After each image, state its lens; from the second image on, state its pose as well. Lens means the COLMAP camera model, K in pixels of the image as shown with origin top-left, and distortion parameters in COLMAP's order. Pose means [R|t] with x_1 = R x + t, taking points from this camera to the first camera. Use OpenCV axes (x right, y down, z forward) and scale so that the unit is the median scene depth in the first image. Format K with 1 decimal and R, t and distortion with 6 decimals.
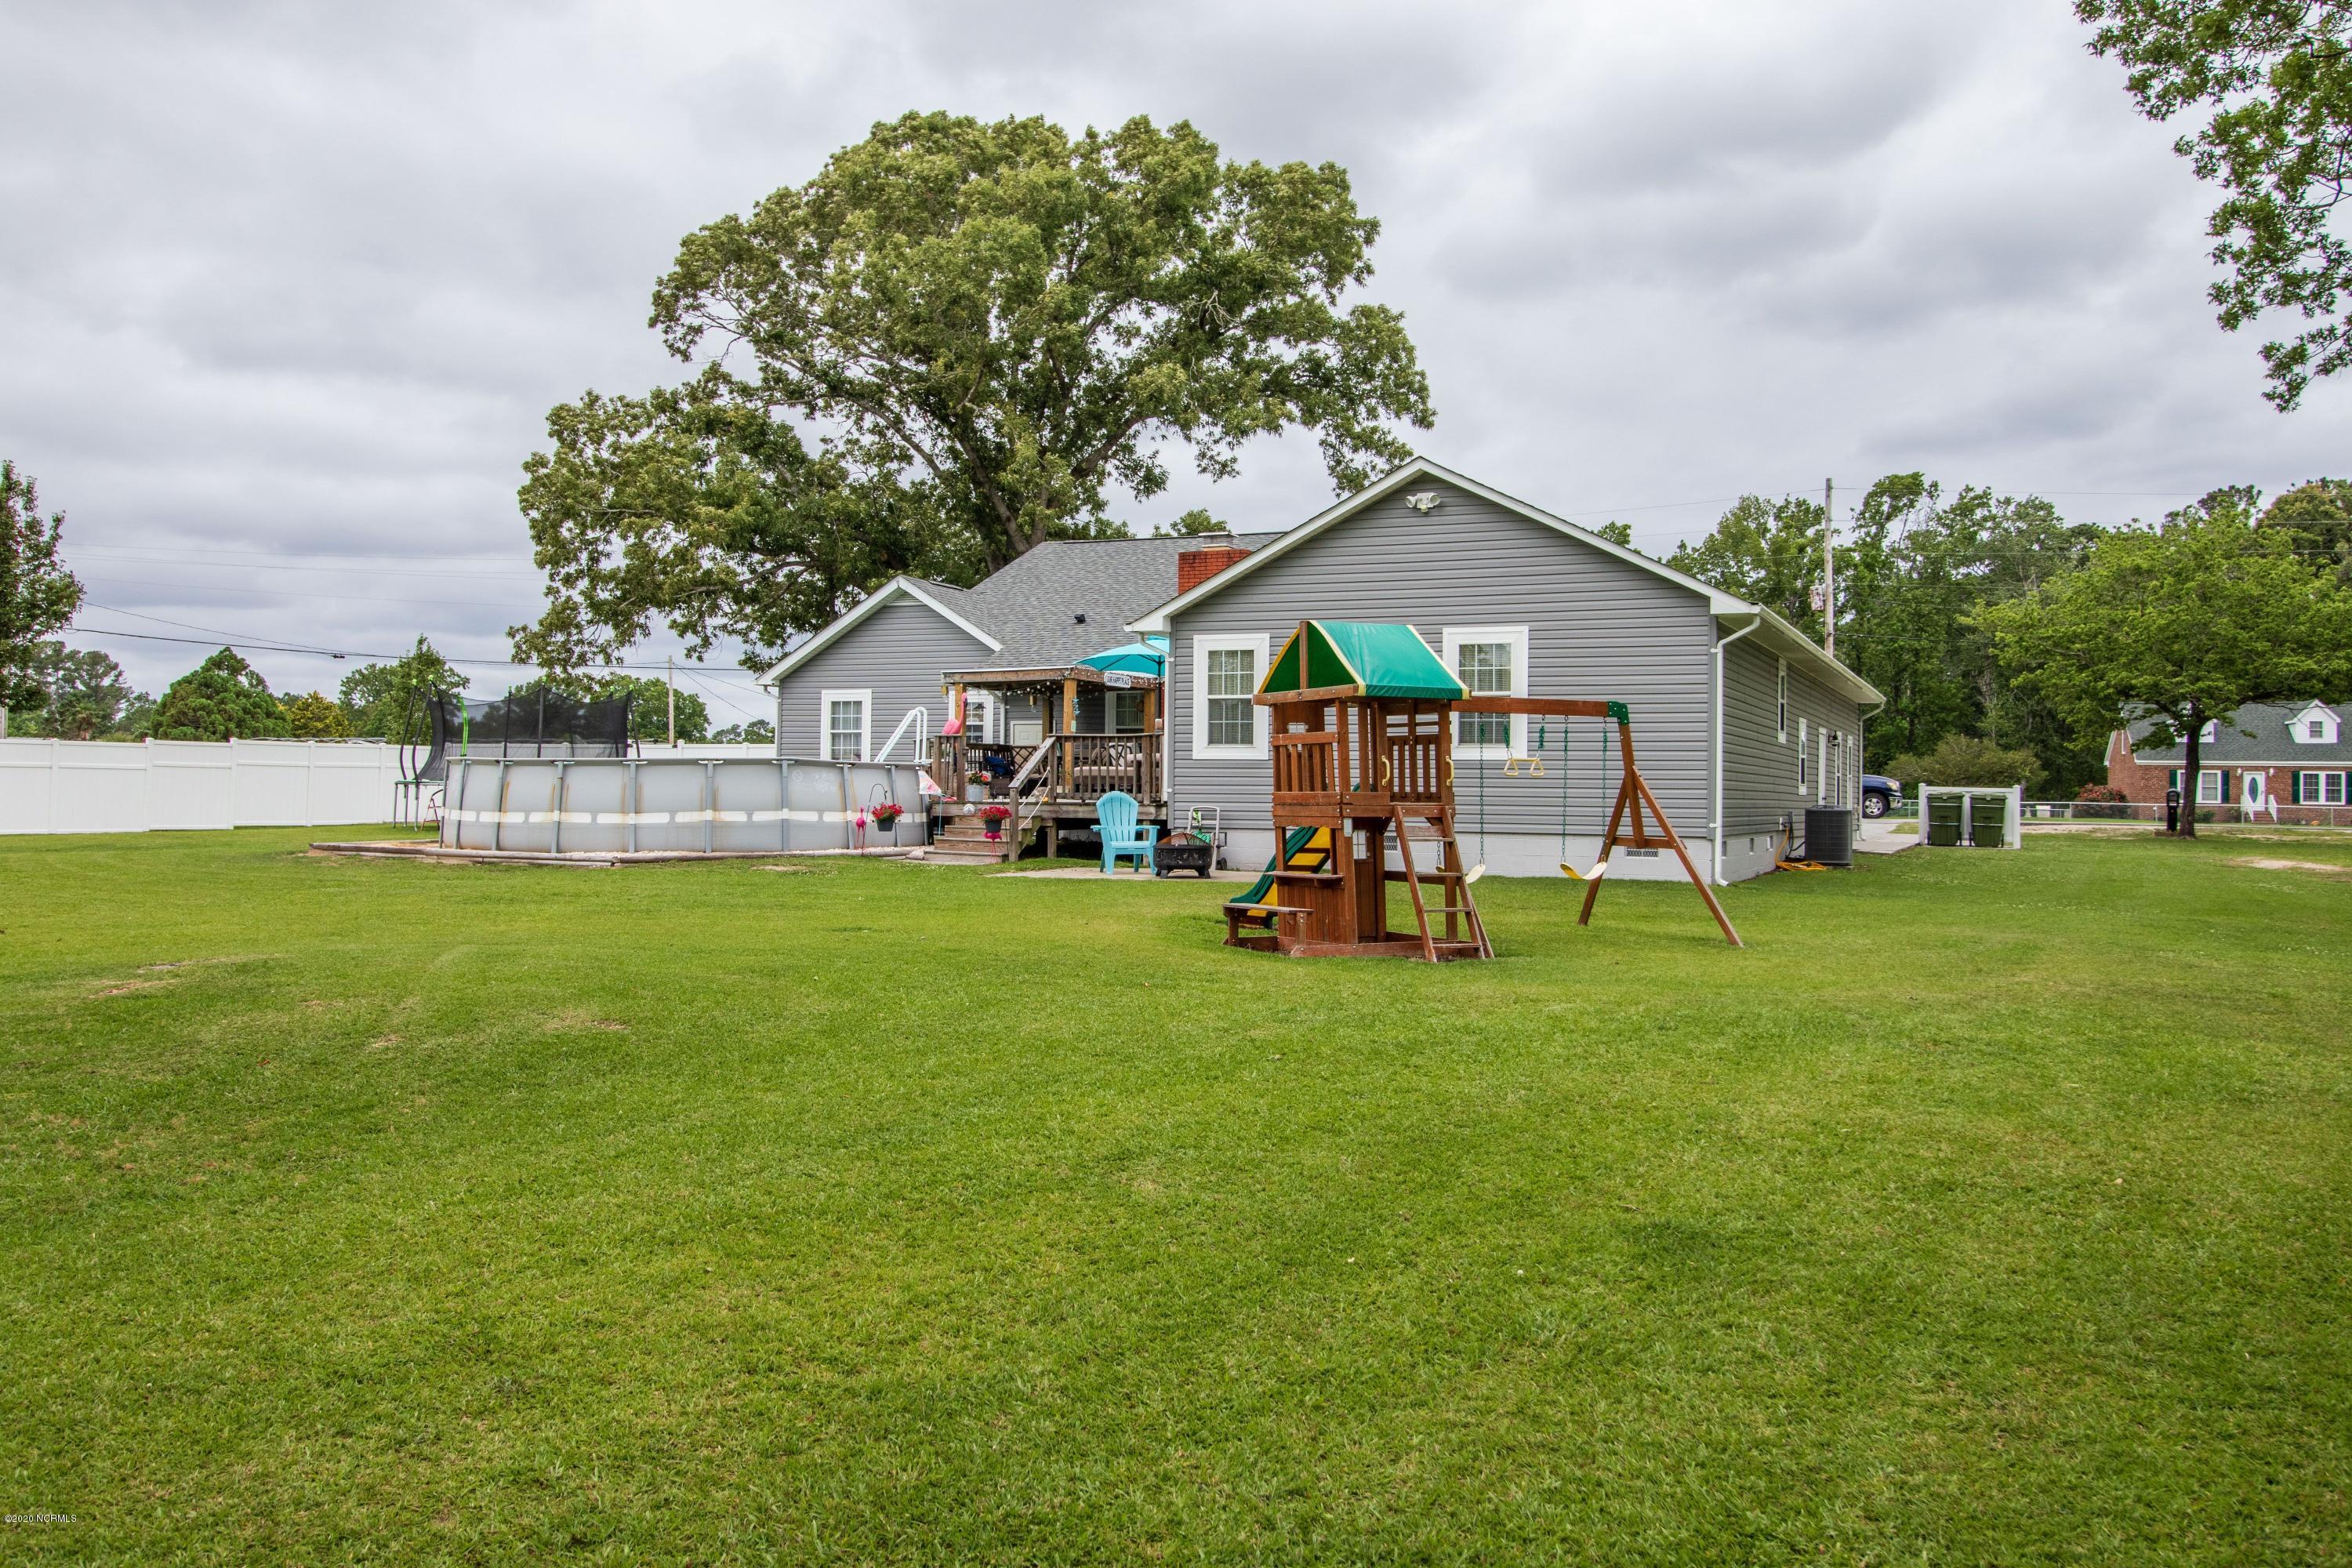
lens RADIAL K [[1822.0, 0, 1167.0], [0, 1822.0, 743.8], [0, 0, 1]] dist [0.010444, -0.001944]
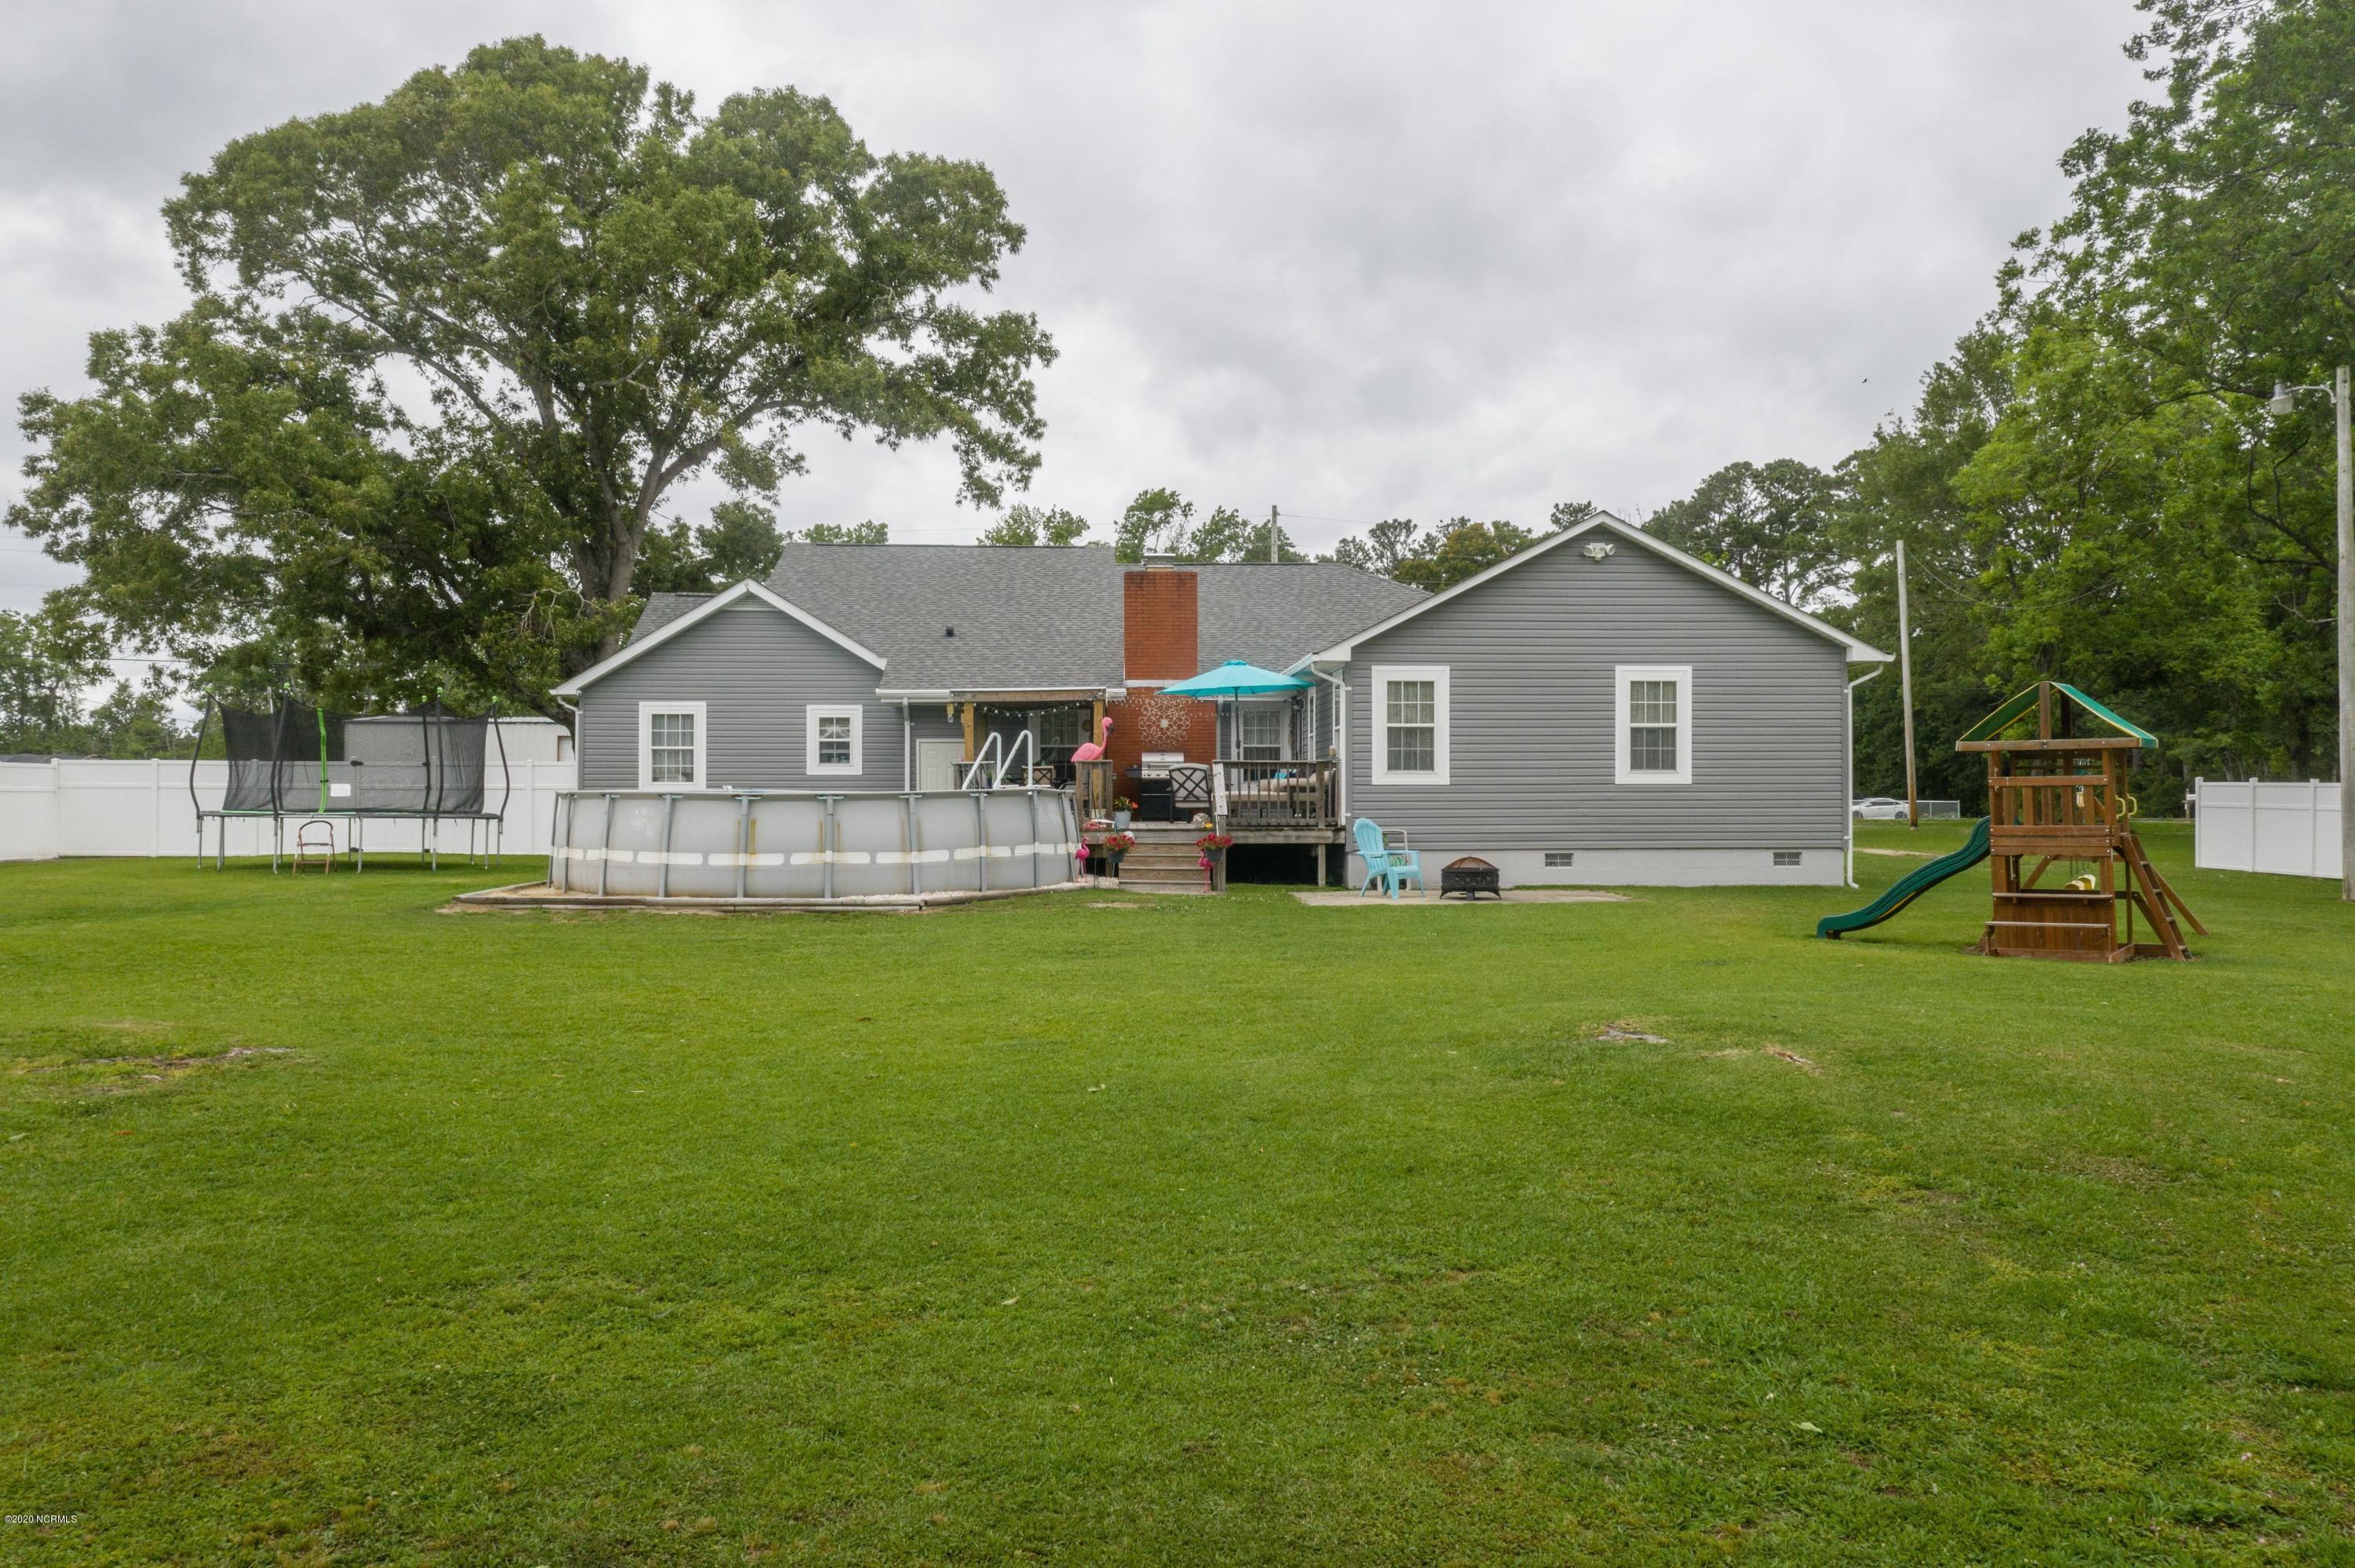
lens RADIAL K [[1870.0, 0, 1177.5], [0, 1870.0, 784.0], [0, 0, 1]] dist [0.004029, -0.006819]
pose [[0.888167, -0.010354, 0.459405, -0.380690], [-0.000683, 0.999715, 0.023852, -0.011433], [-0.459521, -0.021498, 0.887907, 0.066705]]
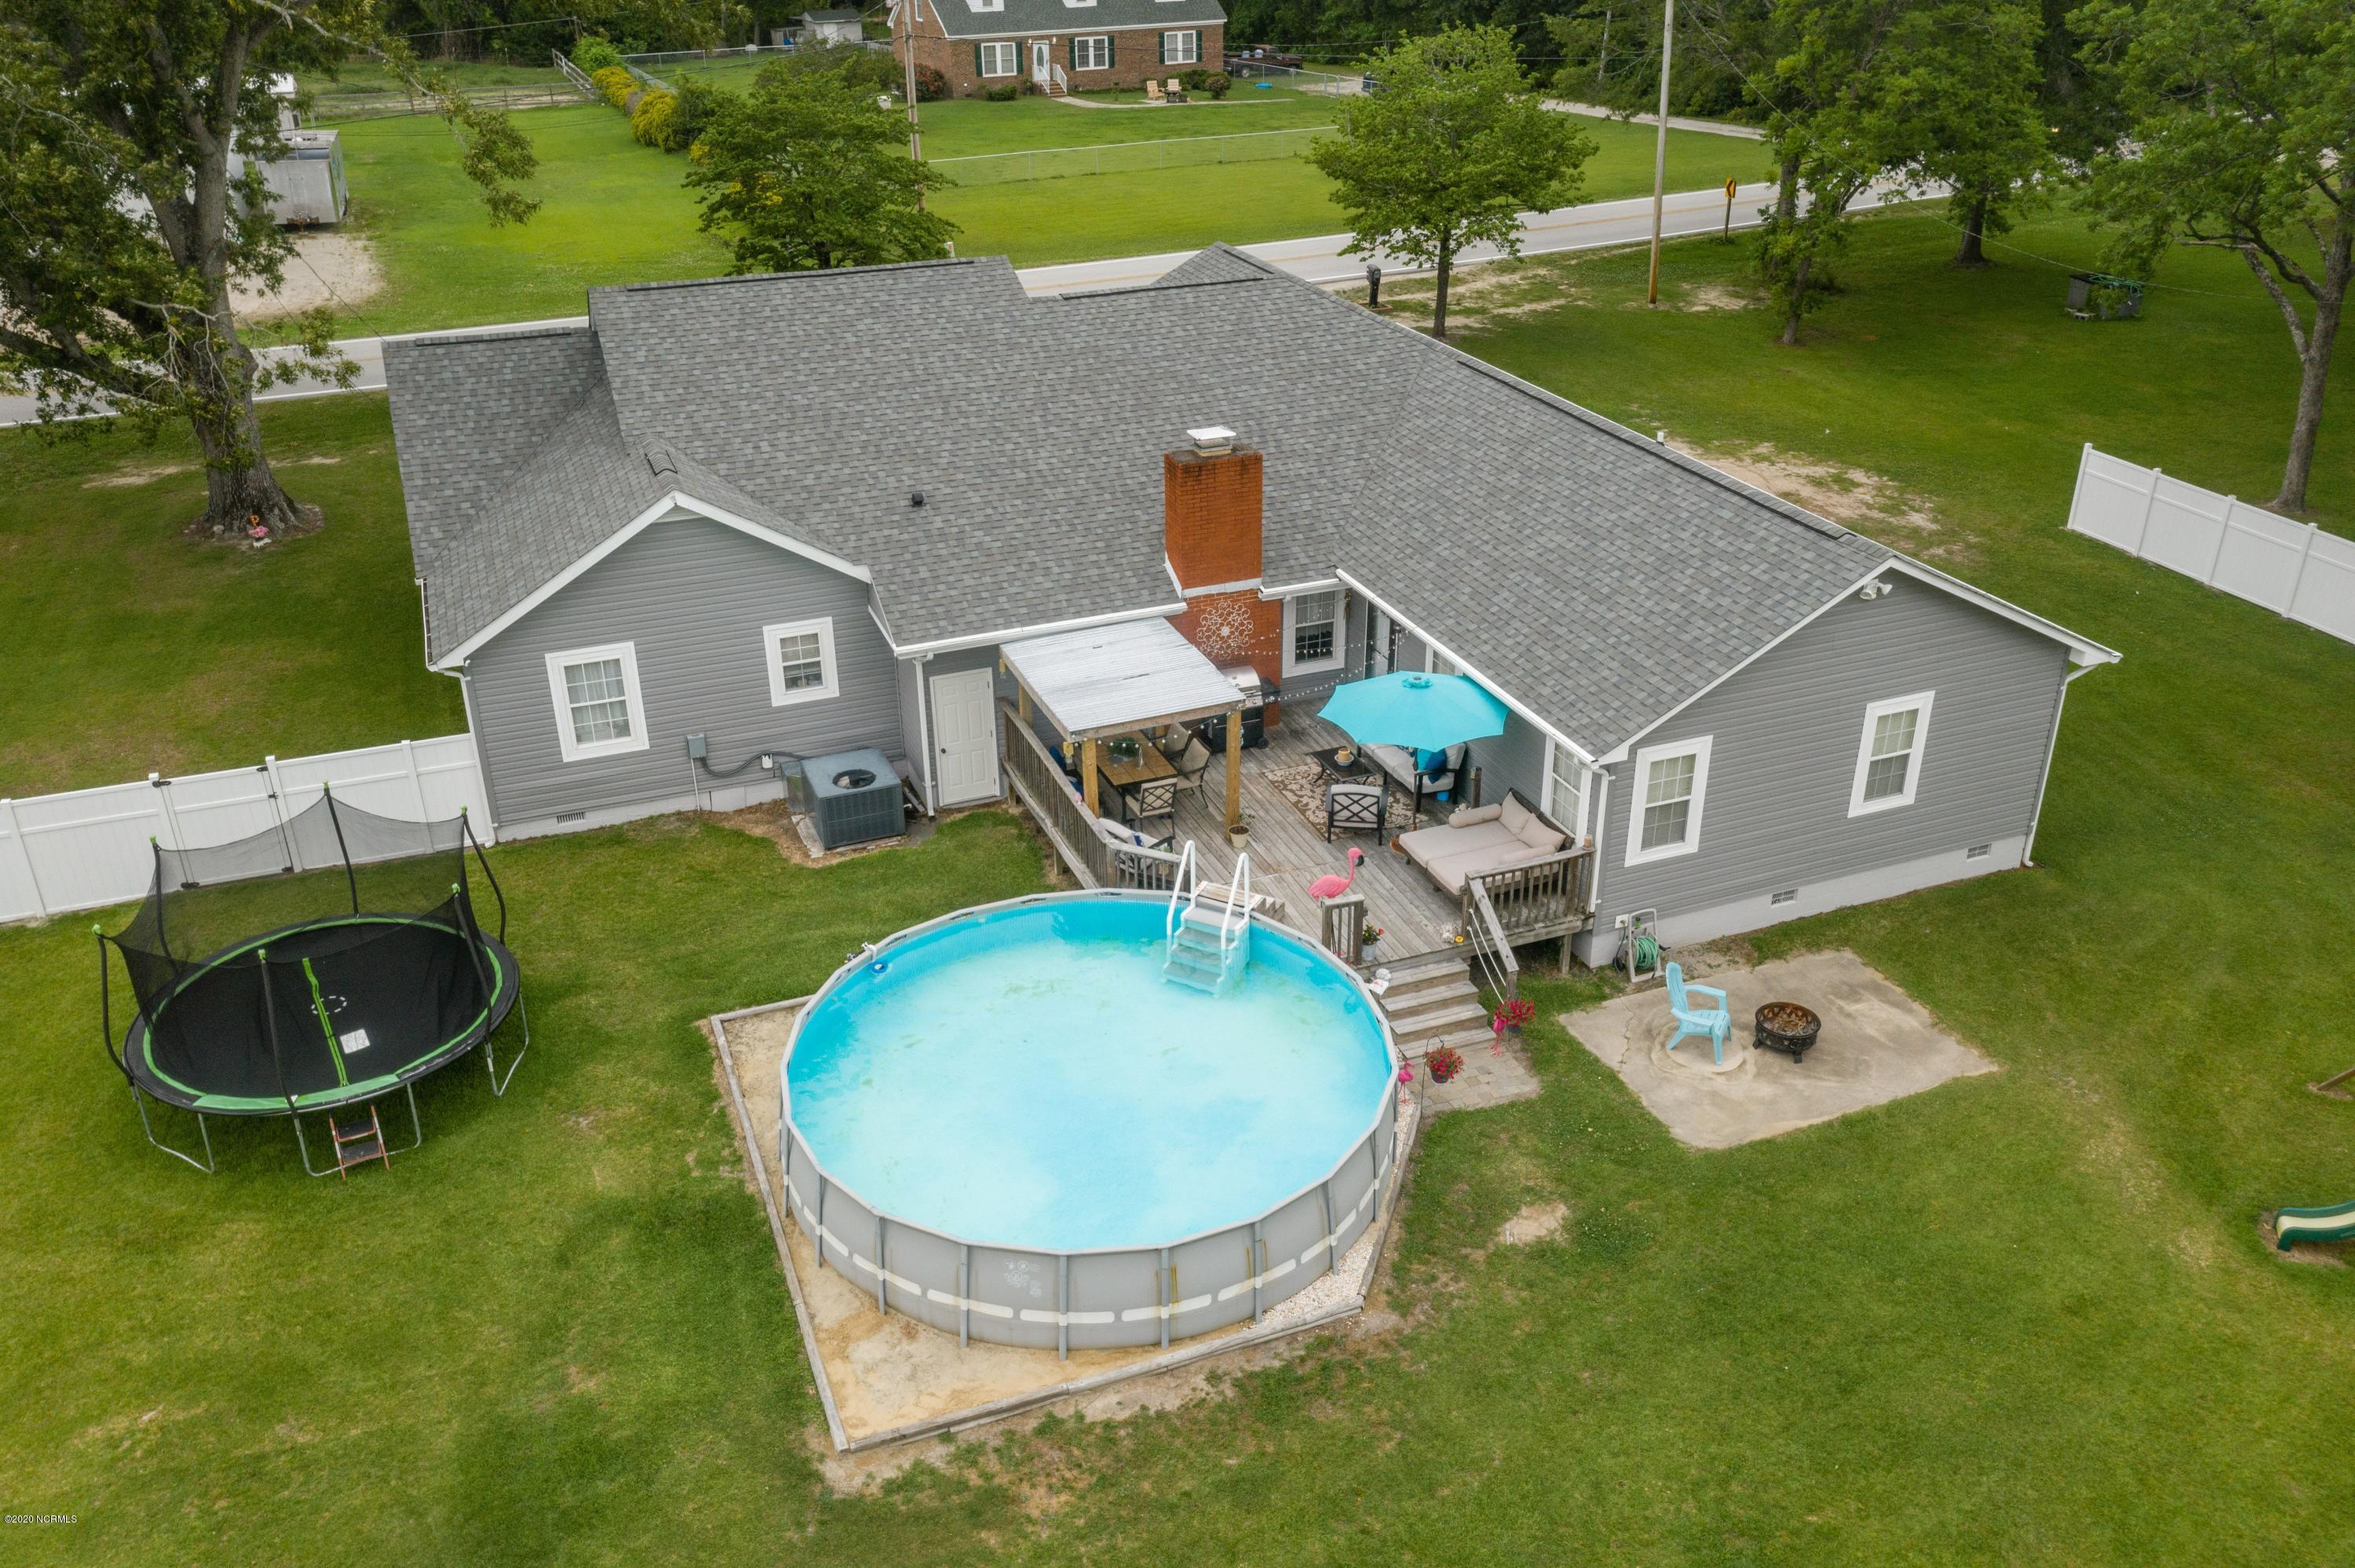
lens RADIAL K [[1870.0, 0, 1177.5], [0, 1870.0, 784.0], [0, 0, 1]] dist [0.004029, -0.006819]
pose [[0.694214, -0.341987, 0.633334, -0.490998], [0.001875, 0.880770, 0.473541, -0.321930], [-0.719766, -0.327551, 0.612084, 0.389040]]
